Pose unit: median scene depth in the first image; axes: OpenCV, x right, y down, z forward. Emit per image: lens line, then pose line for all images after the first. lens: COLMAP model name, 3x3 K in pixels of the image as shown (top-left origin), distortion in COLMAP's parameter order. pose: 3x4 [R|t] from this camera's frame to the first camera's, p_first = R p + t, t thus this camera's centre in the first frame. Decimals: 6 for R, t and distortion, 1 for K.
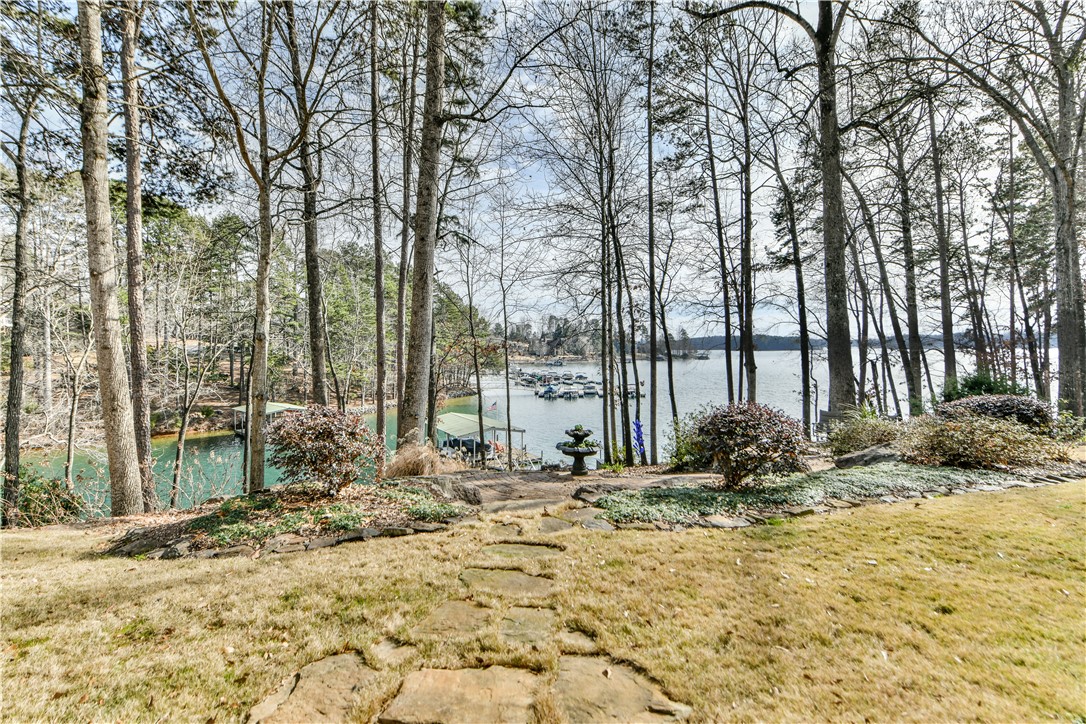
lens RADIAL K [[505.1, 0, 534.5], [0, 505.1, 356.1], [0, 0, 1]] dist [0.002506, -0.000392]
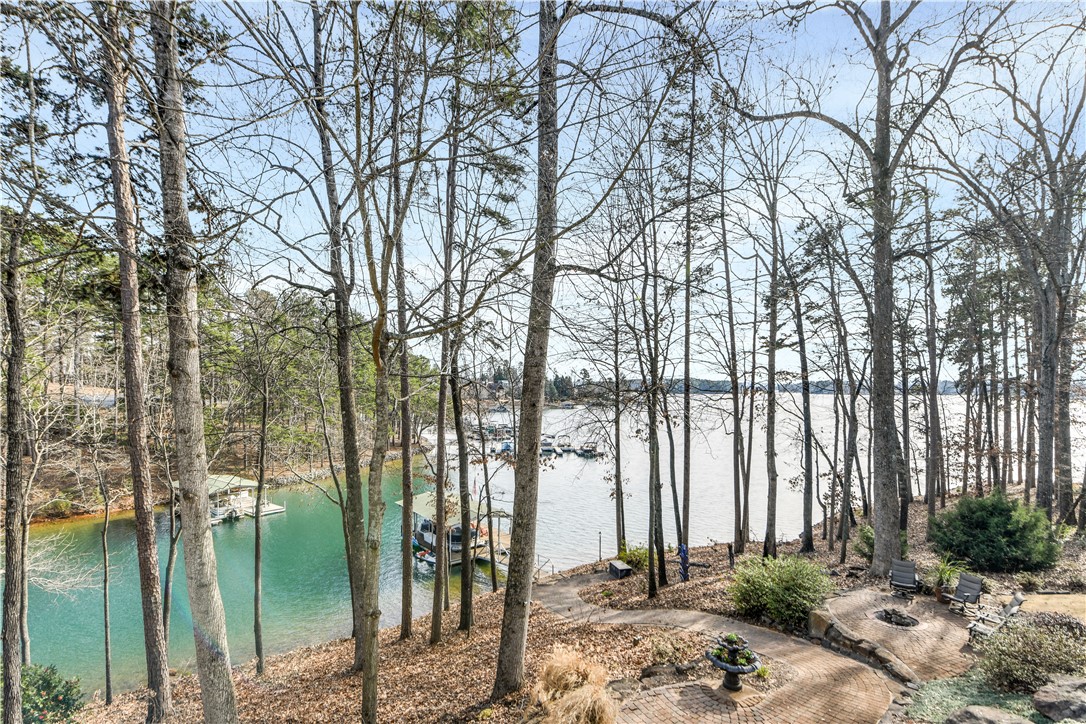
lens RADIAL K [[521.4, 0, 538.5], [0, 521.4, 418.7], [0, 0, 1]] dist [-0.001782, -0.001416]
pose [[0.990074, 0.009231, 0.140243, -0.171502], [-0.016173, 0.998695, 0.048440, -0.126742], [-0.139613, -0.050227, 0.988932, 0.050361]]
